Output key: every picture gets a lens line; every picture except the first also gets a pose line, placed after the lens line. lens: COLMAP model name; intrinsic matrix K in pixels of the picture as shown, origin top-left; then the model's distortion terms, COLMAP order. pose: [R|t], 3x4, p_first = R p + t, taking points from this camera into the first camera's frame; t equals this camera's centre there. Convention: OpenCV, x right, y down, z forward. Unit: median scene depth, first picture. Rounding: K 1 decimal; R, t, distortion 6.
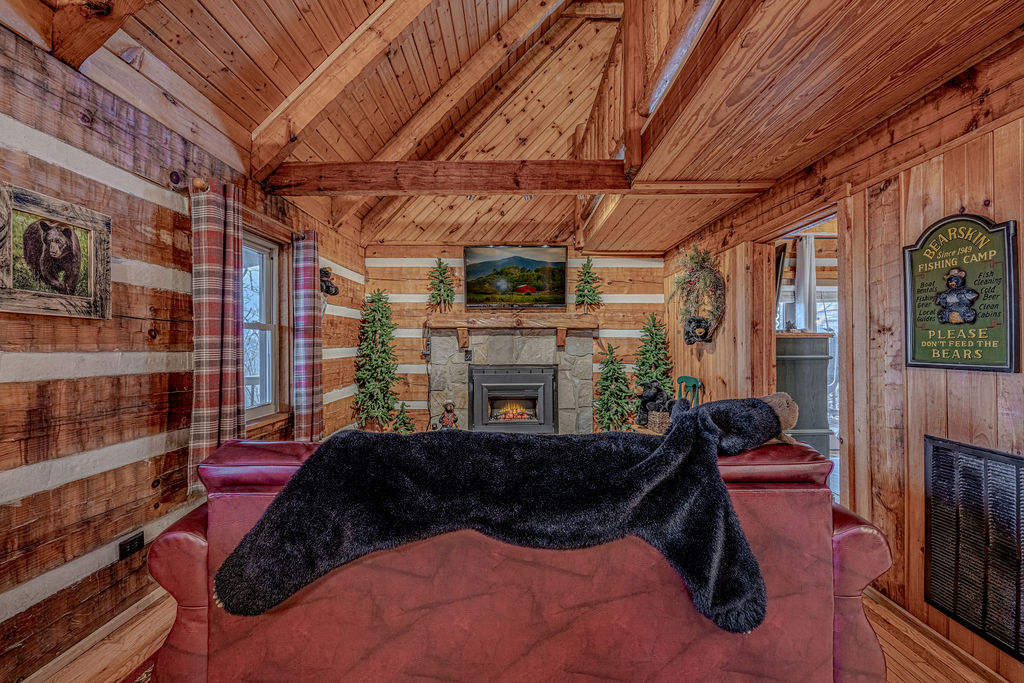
lens RADIAL K [[425.3, 0, 513.2], [0, 425.3, 341.8], [0, 0, 1]] dist [0.000026, -0.000130]
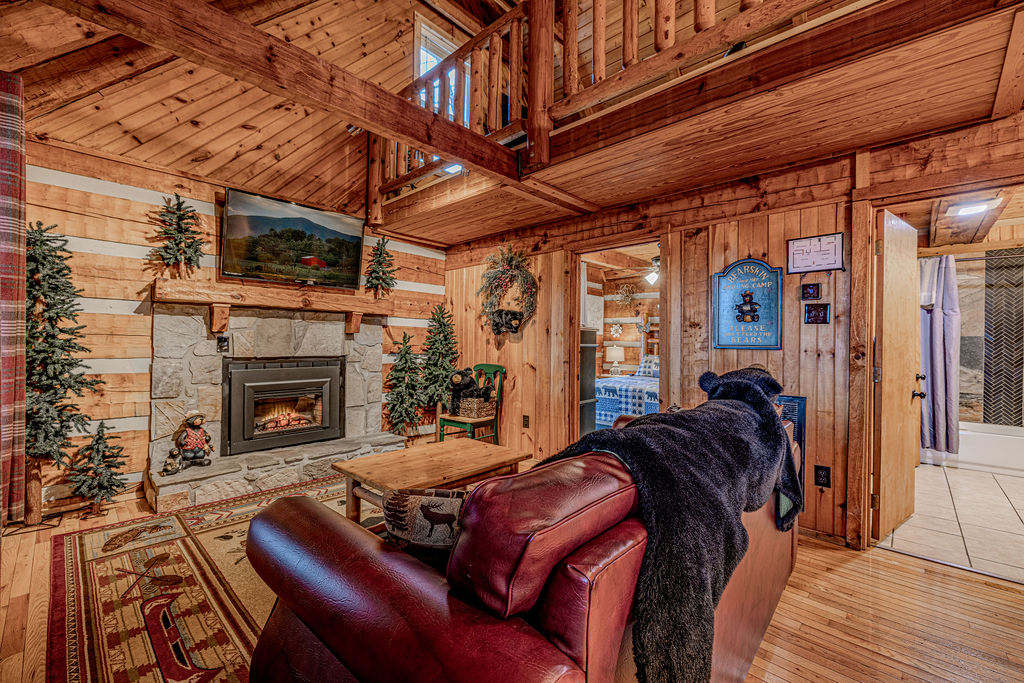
lens RADIAL K [[425.3, 0, 508.6], [0, 425.3, 339.9], [0, 0, 1]] dist [0.000026, -0.000130]
pose [[0.686107, 0.014203, 0.727362, -0.300164], [-0.019308, 0.999813, -0.001311, 0.016977], [-0.727244, -0.013145, 0.686253, 0.183297]]
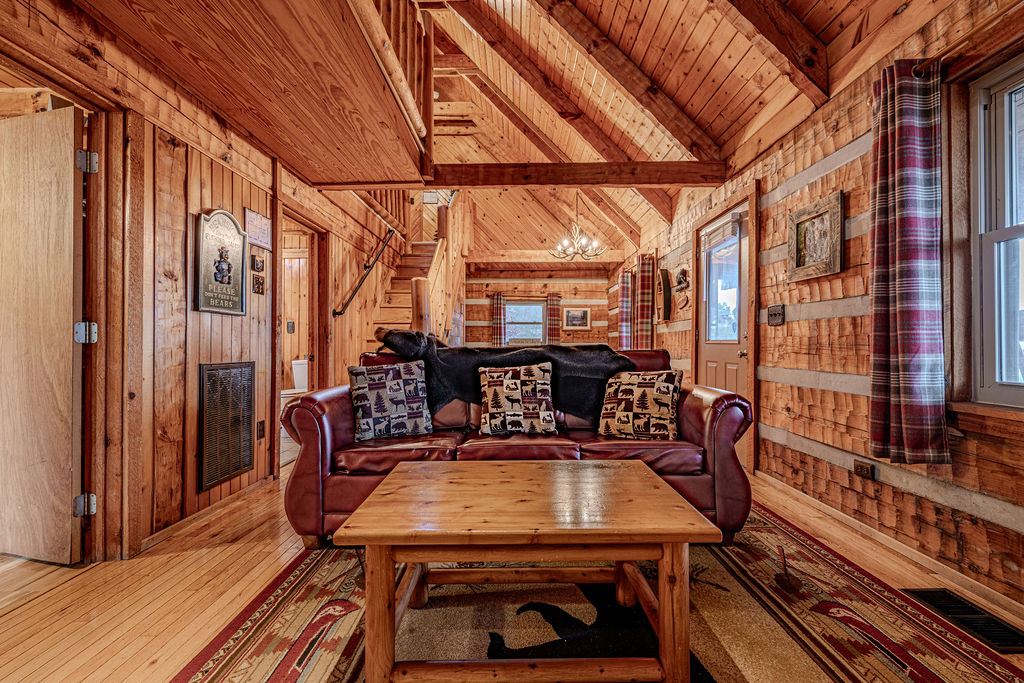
lens RADIAL K [[425.3, 0, 508.7], [0, 425.3, 341.9], [0, 0, 1]] dist [0.000026, -0.000130]
pose [[-0.999931, 0.000703, 0.011731, 0.006721], [0.000514, 0.999869, -0.016171, 0.065961], [-0.011741, -0.016164, -0.999800, 0.868465]]
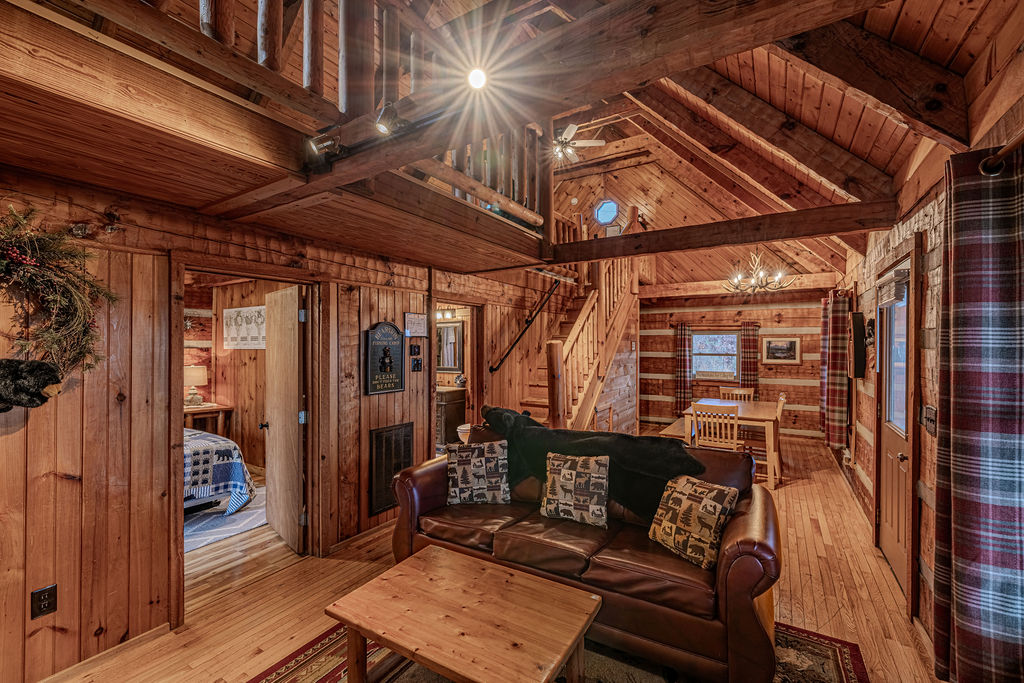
lens RADIAL K [[425.3, 0, 514.0], [0, 425.3, 344.0], [0, 0, 1]] dist [0.000026, -0.000130]
pose [[-0.853977, 0.003950, 0.520295, -0.221941], [-0.002408, 0.999930, -0.011544, -0.056551], [-0.520305, -0.011112, -0.853908, 0.877420]]
